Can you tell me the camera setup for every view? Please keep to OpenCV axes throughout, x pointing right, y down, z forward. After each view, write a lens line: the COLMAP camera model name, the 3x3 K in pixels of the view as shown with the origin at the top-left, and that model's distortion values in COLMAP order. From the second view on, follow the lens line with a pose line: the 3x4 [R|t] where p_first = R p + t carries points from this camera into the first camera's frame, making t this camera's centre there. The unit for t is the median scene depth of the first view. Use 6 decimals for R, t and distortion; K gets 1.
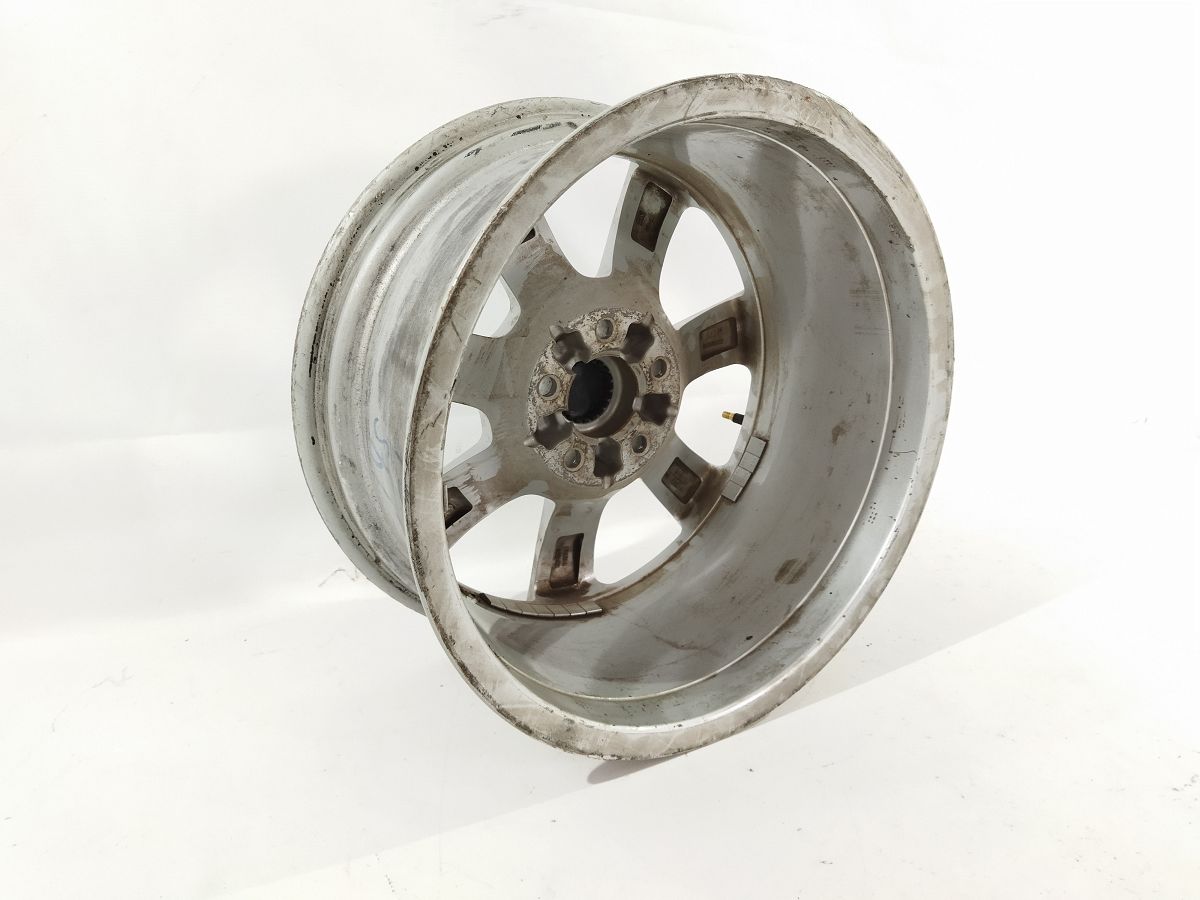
lens RADIAL K [[909.8, 0, 607.2], [0, 909.8, 455.8], [0, 0, 1]] dist [0.069945, -0.083562]
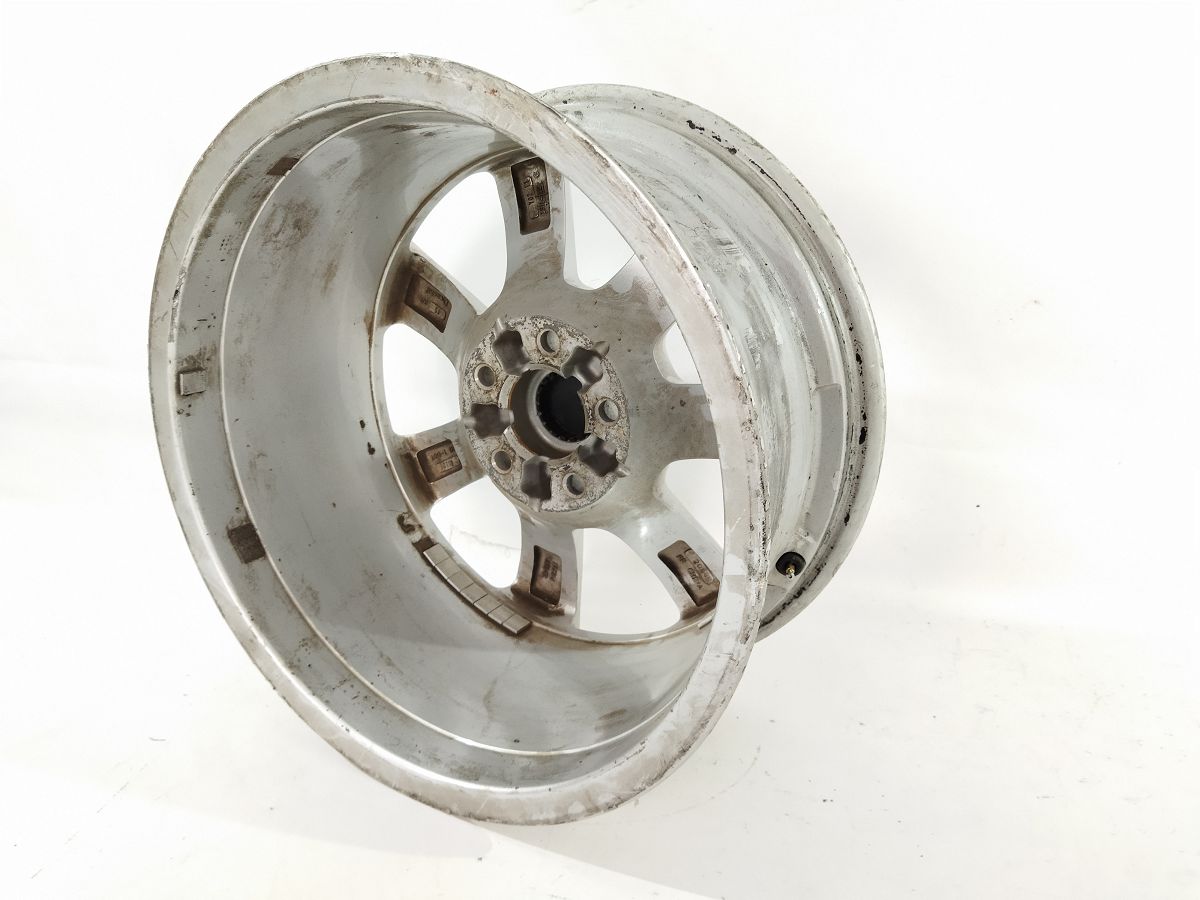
lens RADIAL K [[909.8, 0, 591.3], [0, 909.8, 452.7], [0, 0, 1]] dist [0.069945, -0.083562]
pose [[0.428614, 0.381839, -0.818834, 0.813862], [-0.382648, 0.897726, 0.218333, -0.258570], [0.818456, 0.219745, 0.530888, 0.592572]]
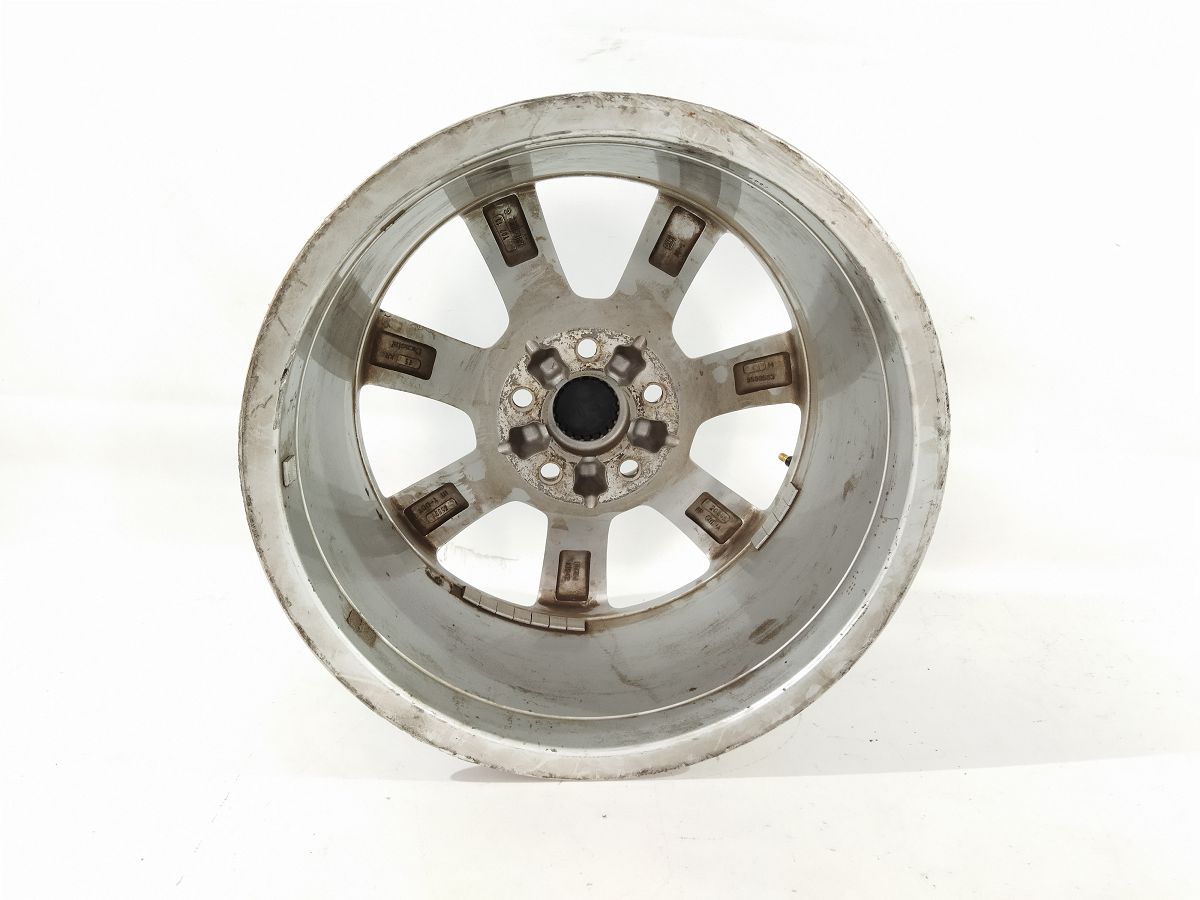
lens RADIAL K [[909.8, 0, 603.0], [0, 909.8, 456.7], [0, 0, 1]] dist [0.069945, -0.083562]
pose [[0.881287, 0.128981, -0.454639, 0.498502], [-0.145932, 0.989292, -0.002218, -0.021457], [0.449485, 0.068301, 0.890673, 0.118804]]
